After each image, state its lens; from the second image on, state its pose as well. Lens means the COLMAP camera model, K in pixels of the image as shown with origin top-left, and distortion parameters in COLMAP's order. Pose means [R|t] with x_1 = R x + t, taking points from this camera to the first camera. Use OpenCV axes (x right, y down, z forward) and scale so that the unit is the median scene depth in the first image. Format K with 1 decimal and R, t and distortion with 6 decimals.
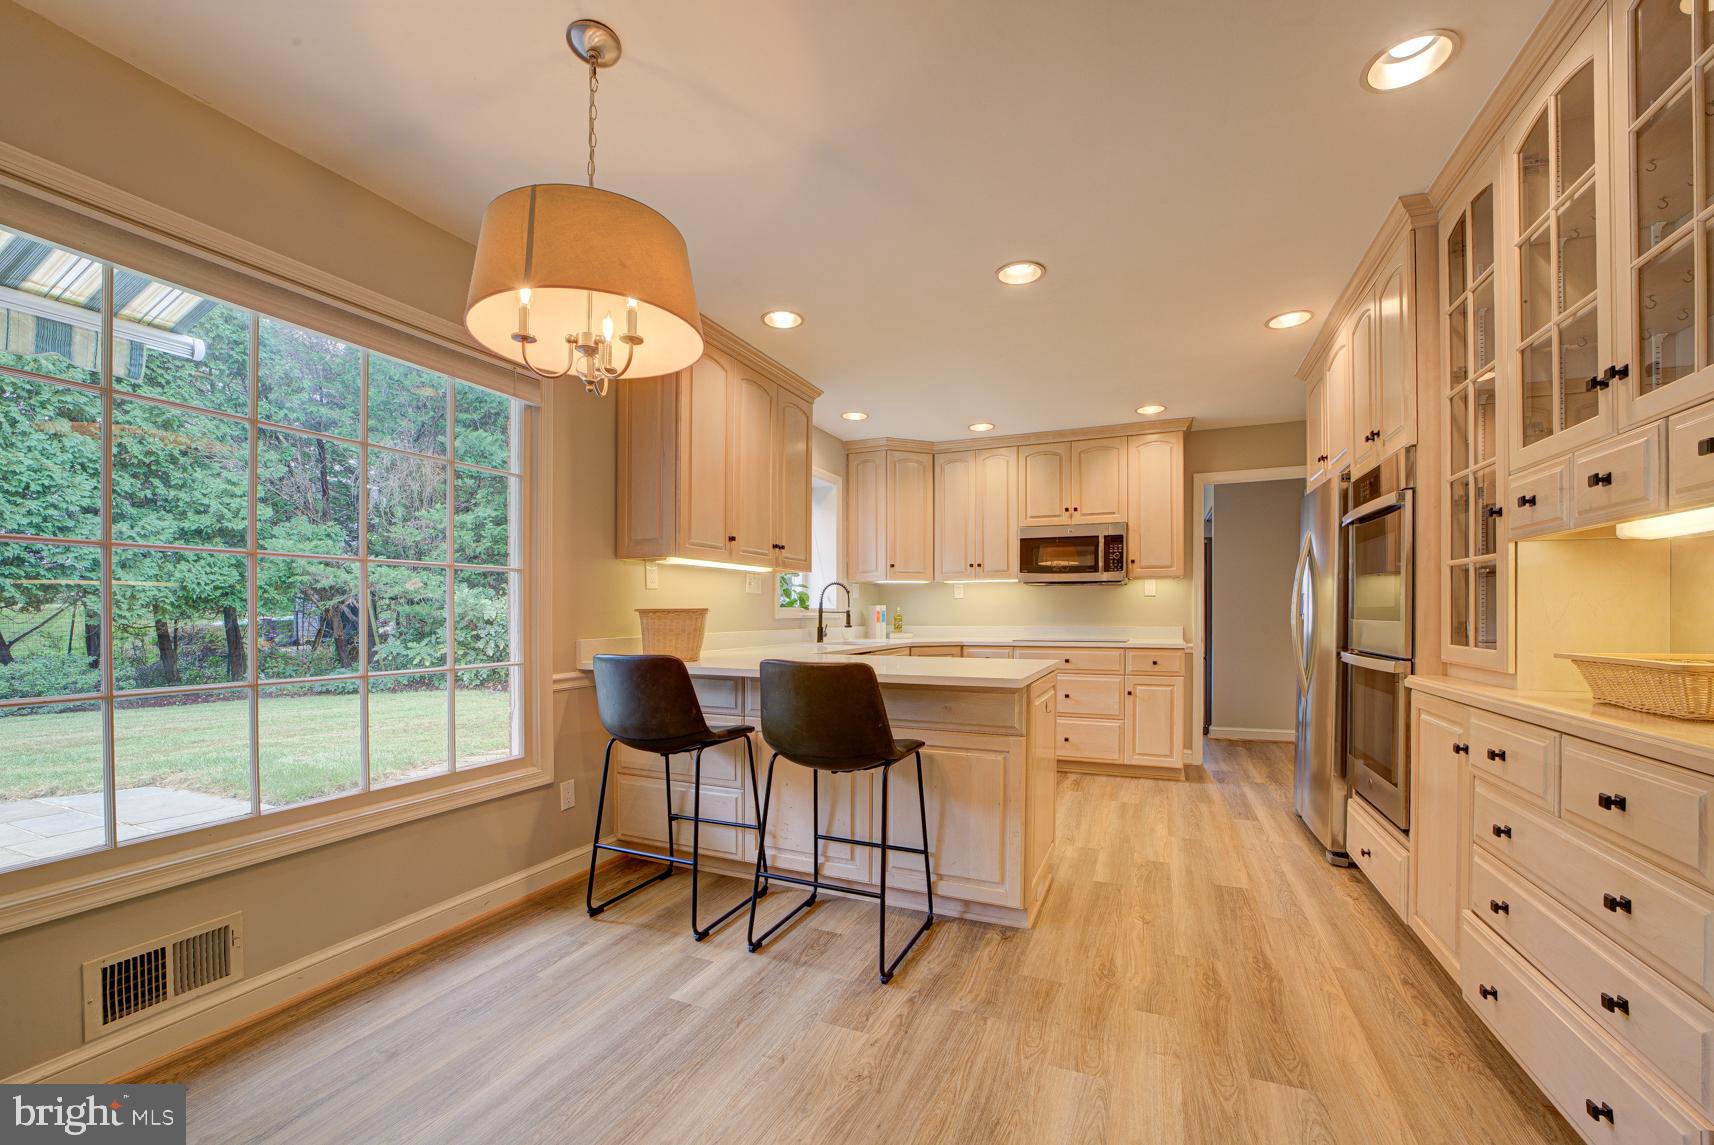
lens RADIAL K [[696.5, 0, 858.7], [0, 696.5, 592.4], [0, 0, 1]] dist [-0.000682, -0.000156]
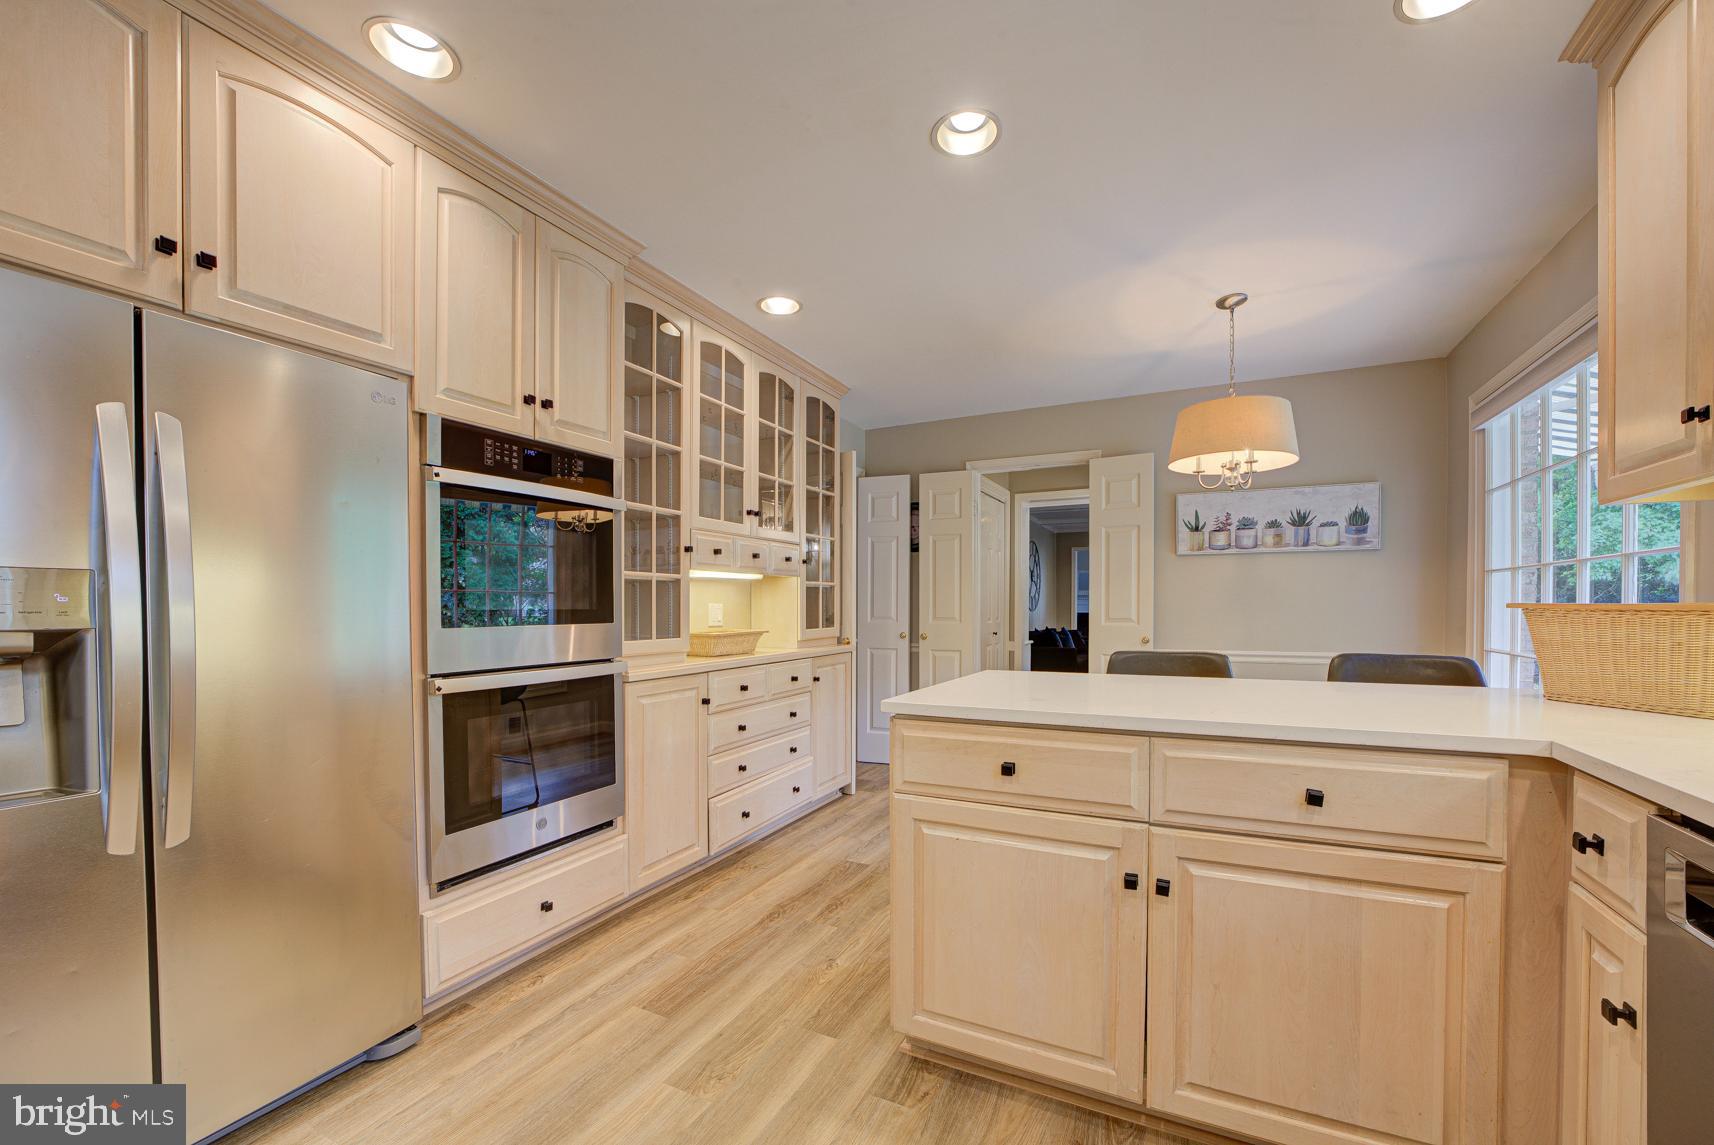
lens RADIAL K [[696.5, 0, 858.7], [0, 696.5, 592.4], [0, 0, 1]] dist [-0.000682, -0.000156]
pose [[-0.998331, -0.005863, 0.057447, 0.352692], [-0.008326, 0.999052, -0.042739, 0.037551], [-0.057142, -0.043146, -0.997433, 2.063268]]
